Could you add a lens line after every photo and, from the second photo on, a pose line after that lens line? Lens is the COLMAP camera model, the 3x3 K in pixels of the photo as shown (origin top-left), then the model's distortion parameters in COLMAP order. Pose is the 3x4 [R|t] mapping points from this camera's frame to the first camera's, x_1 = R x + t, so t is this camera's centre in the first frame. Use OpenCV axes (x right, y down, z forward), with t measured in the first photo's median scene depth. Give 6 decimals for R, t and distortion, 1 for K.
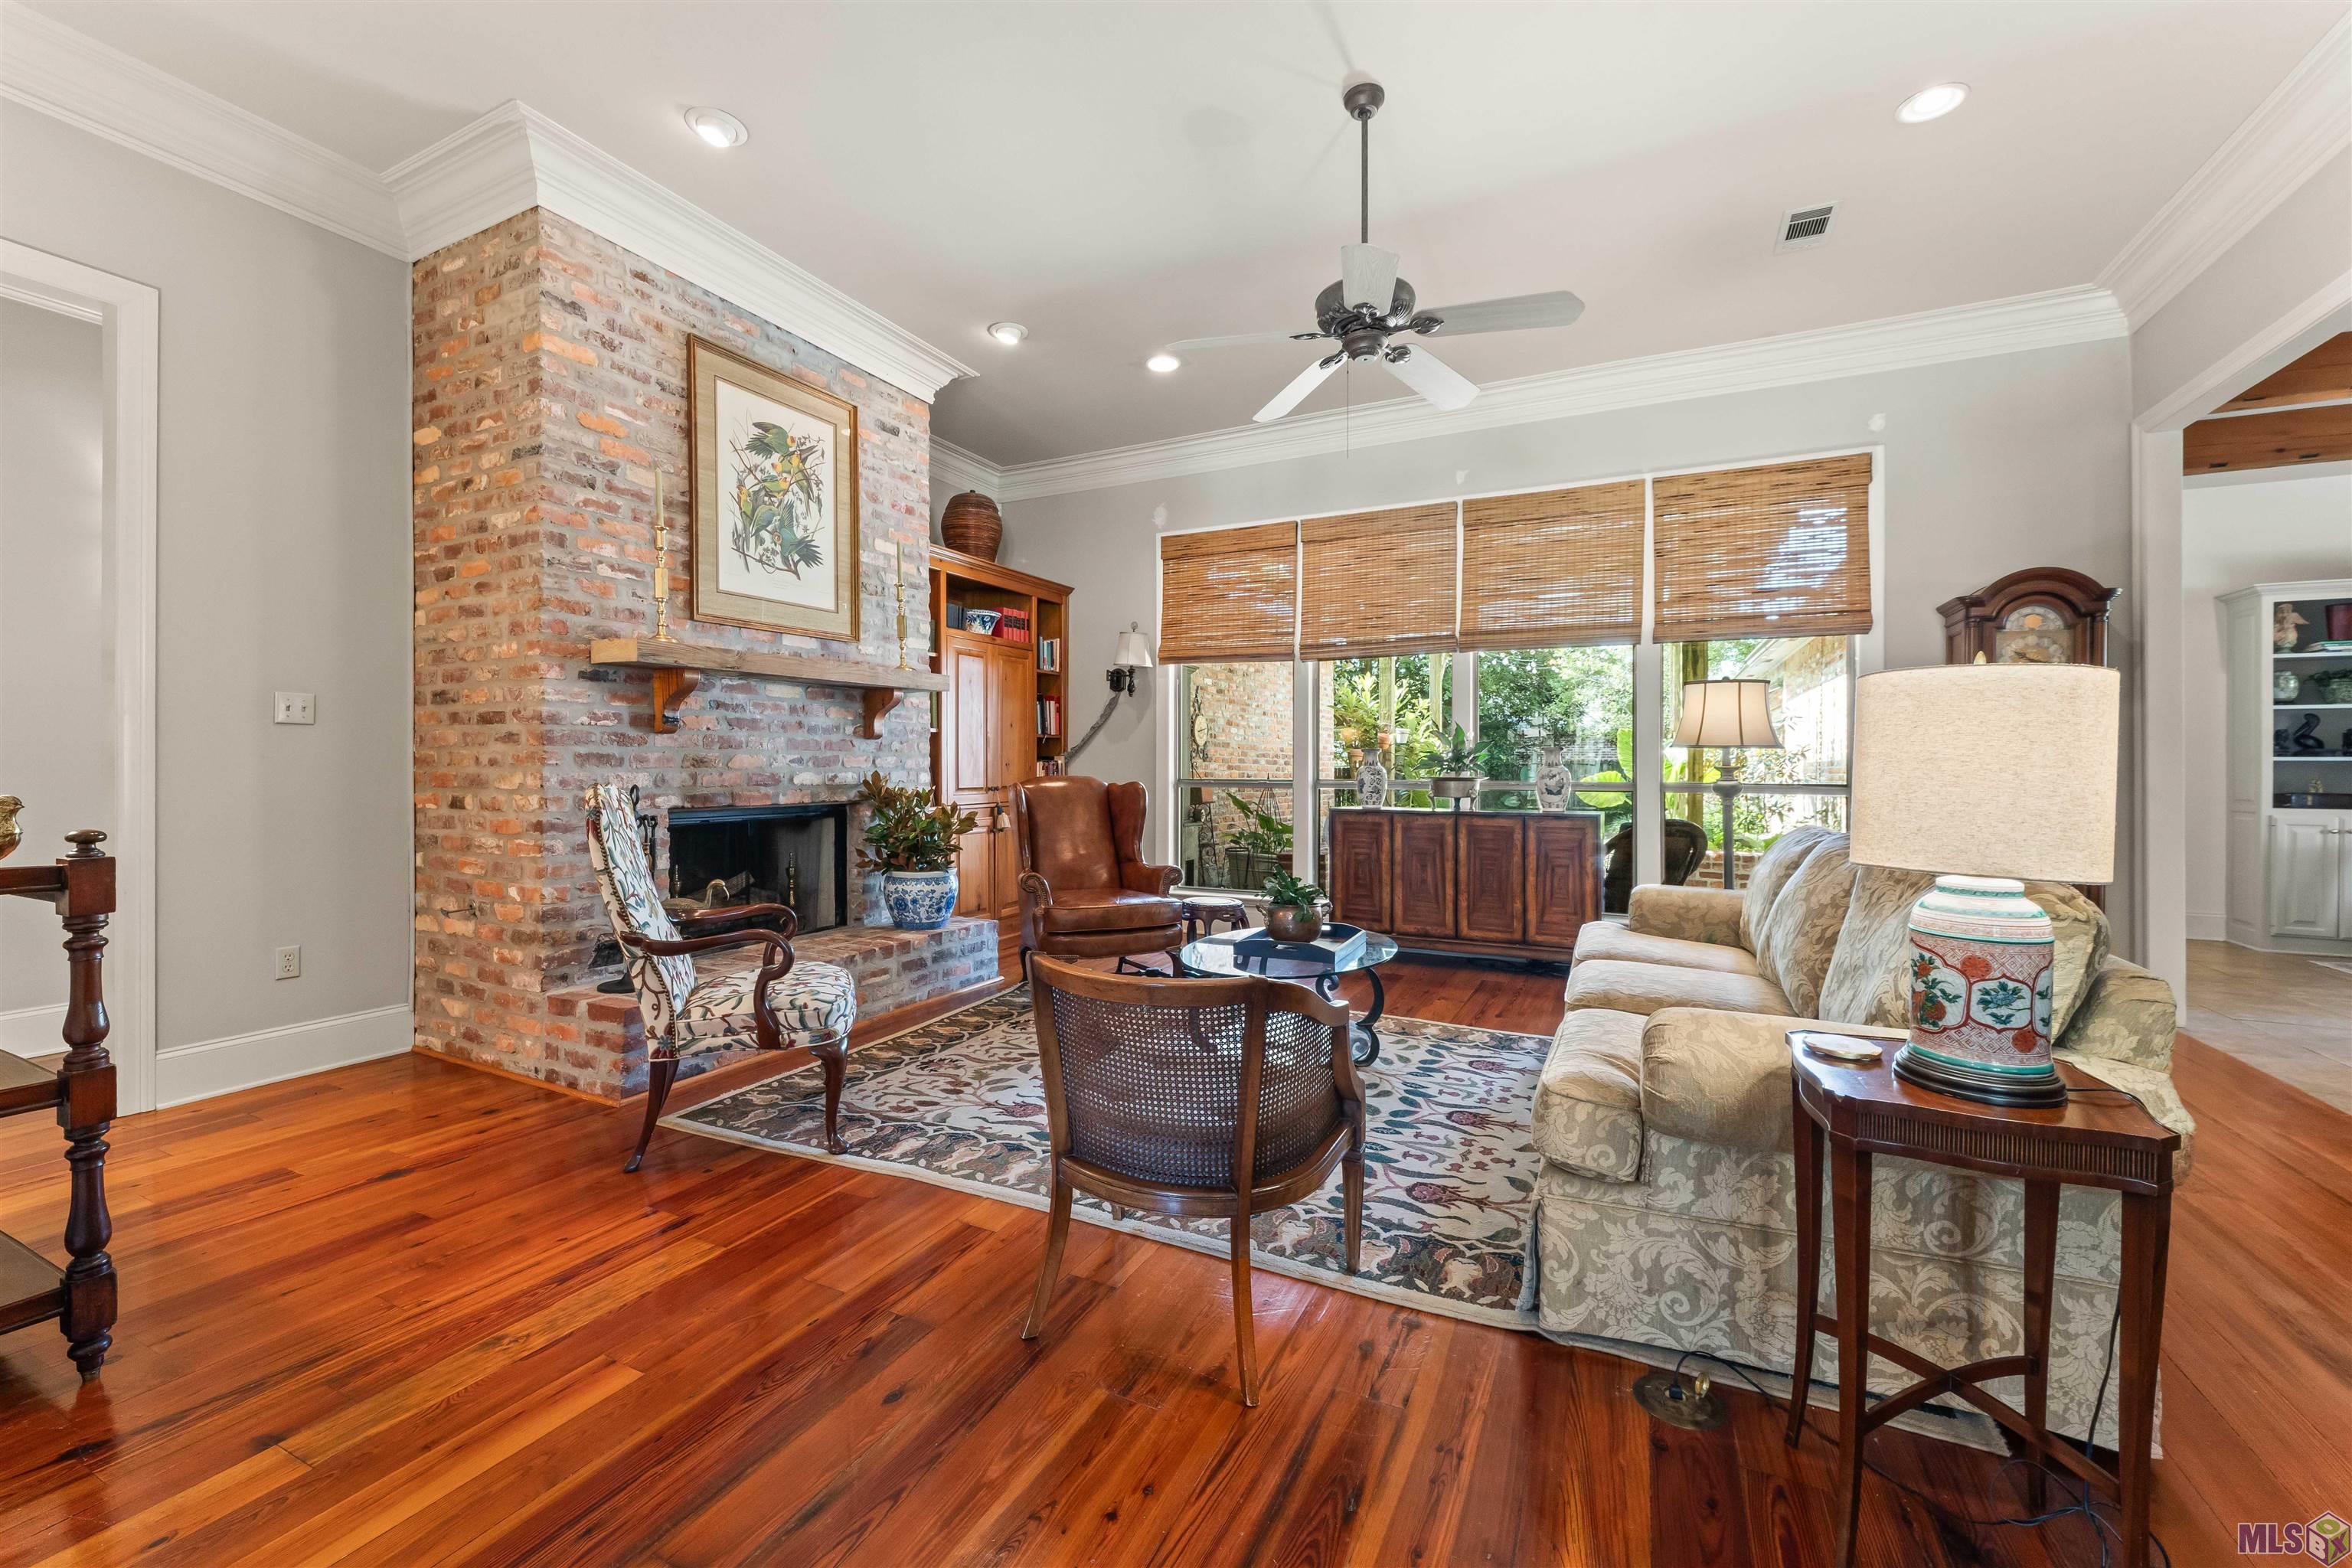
lens RADIAL K [[947.9, 0, 1139.7], [0, 947.9, 763.6], [0, 0, 1]] dist [-0.000733, -0.000741]
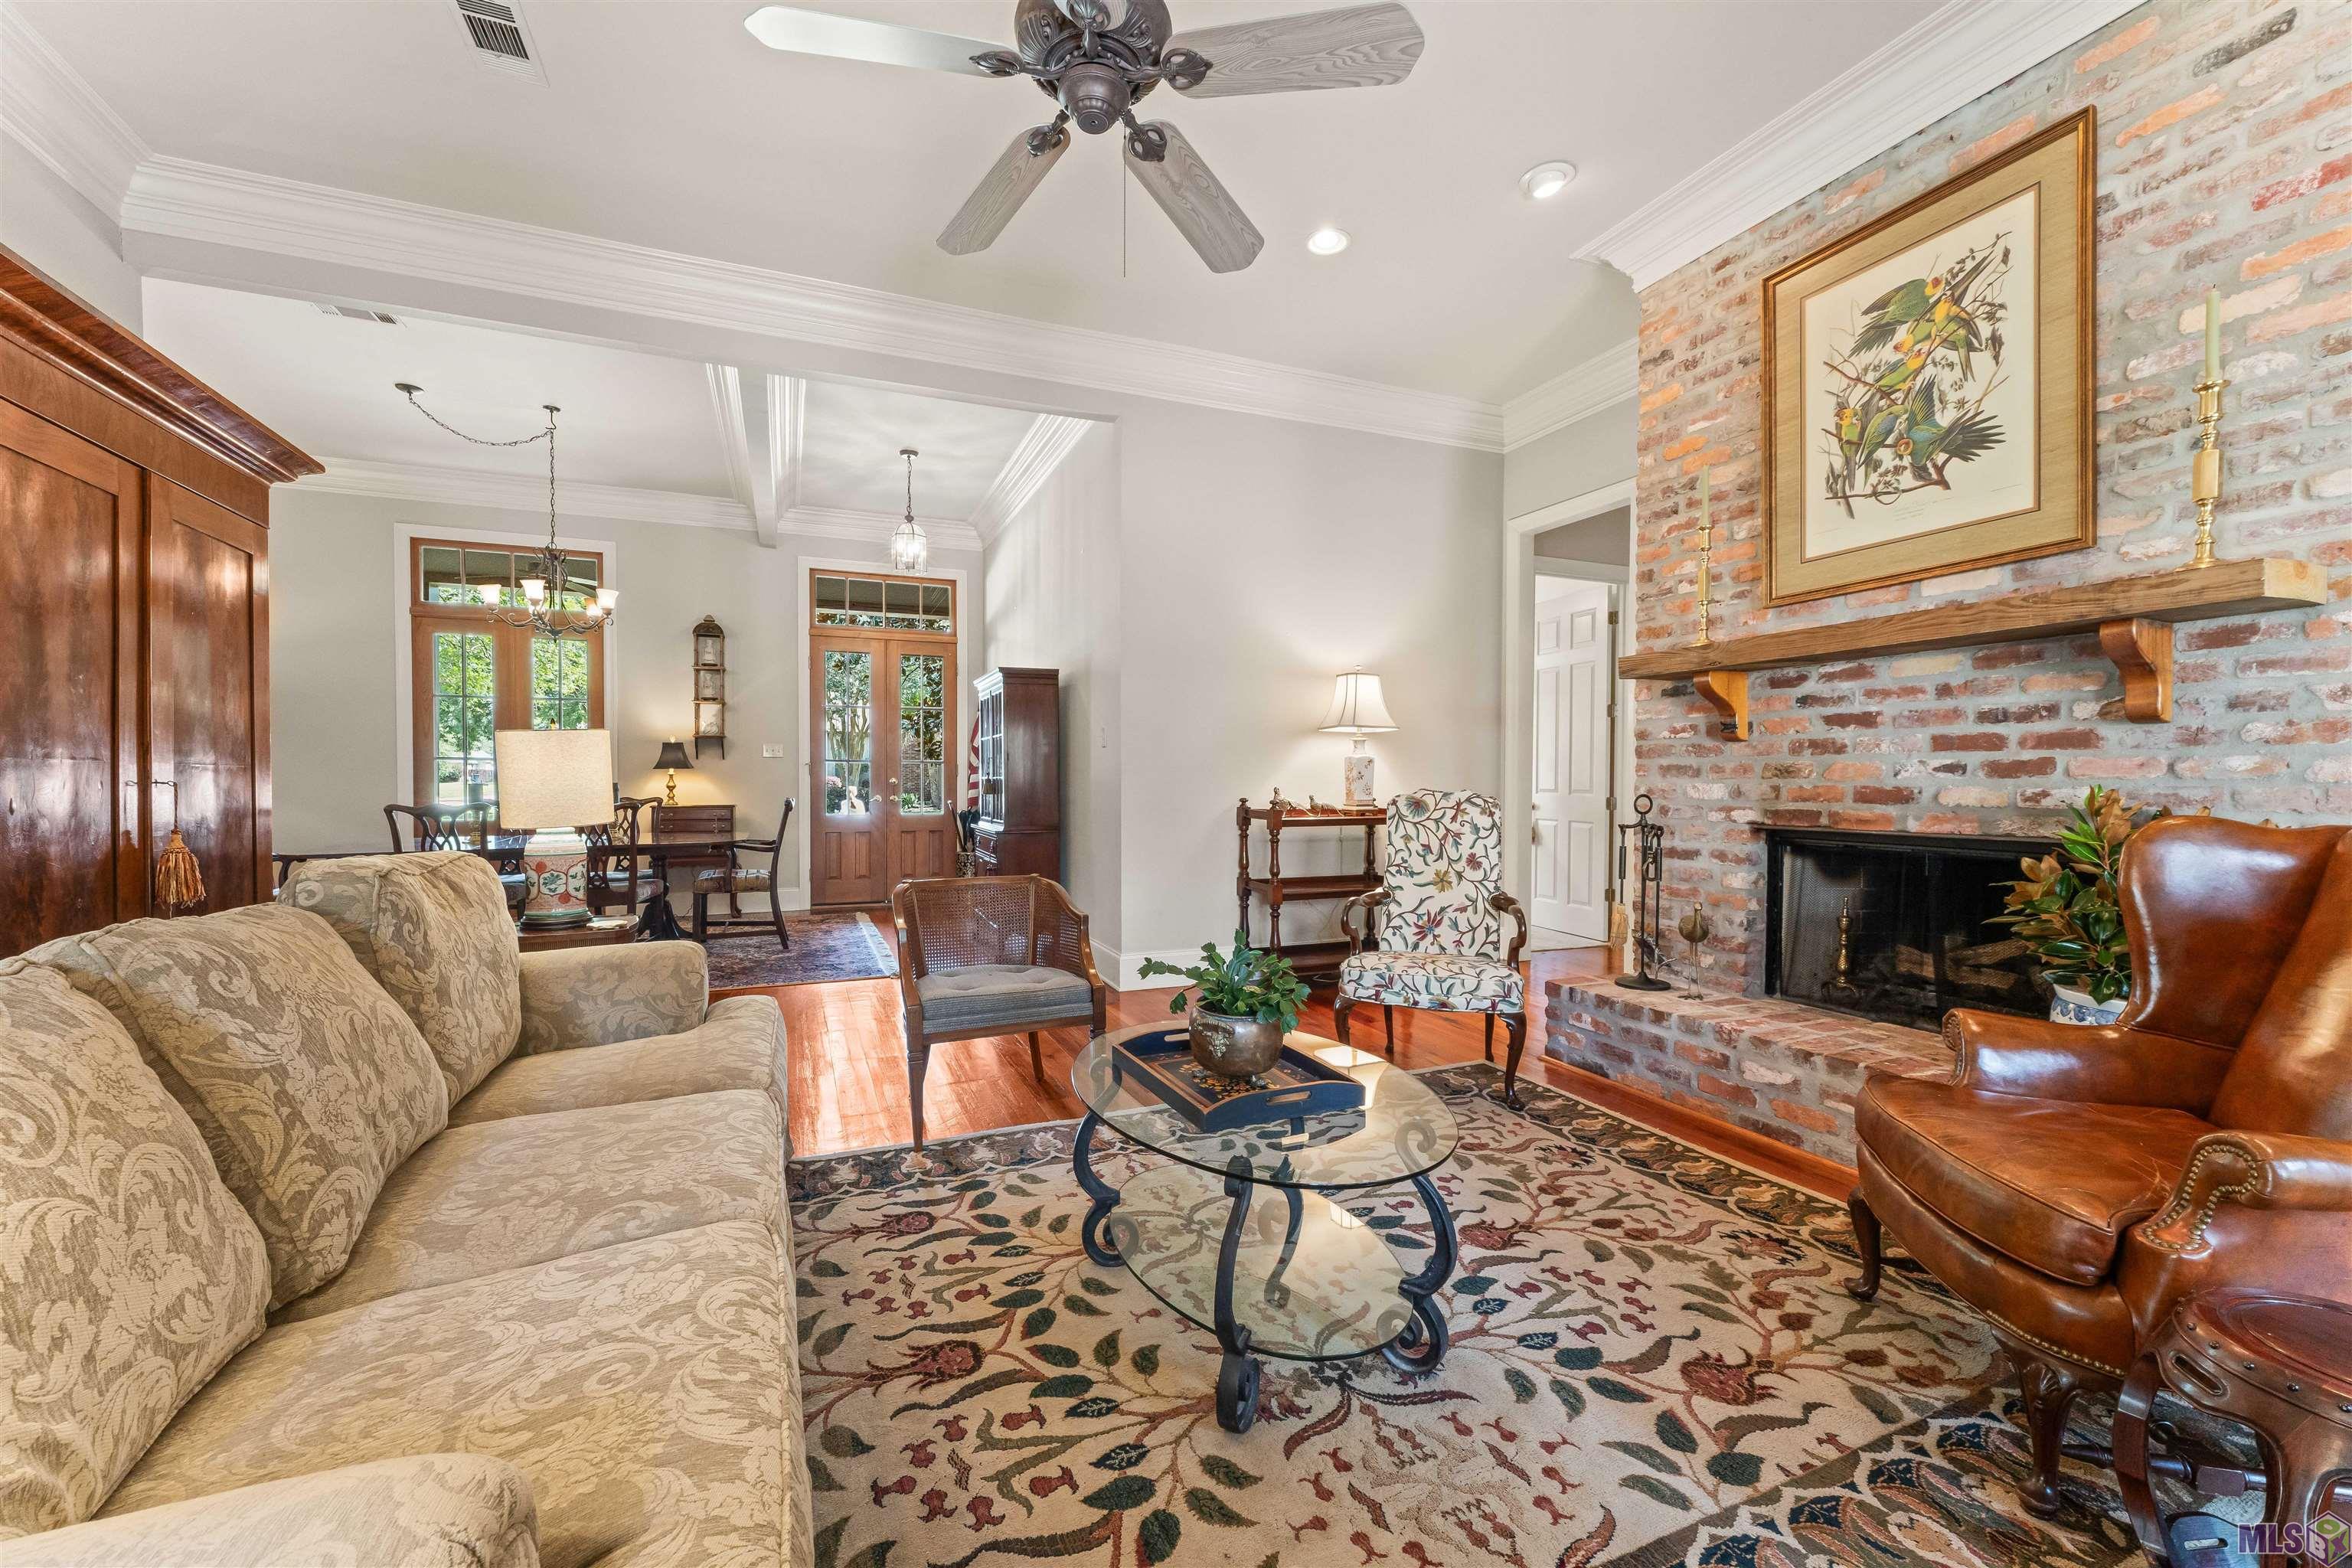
lens RADIAL K [[947.9, 0, 1169.5], [0, 947.9, 791.5], [0, 0, 1]] dist [-0.000733, -0.000741]
pose [[-0.646243, 0.008452, -0.763085, 0.570459], [-0.000916, 0.999929, 0.011851, 0.006817], [0.763131, 0.008358, -0.646190, 1.199239]]
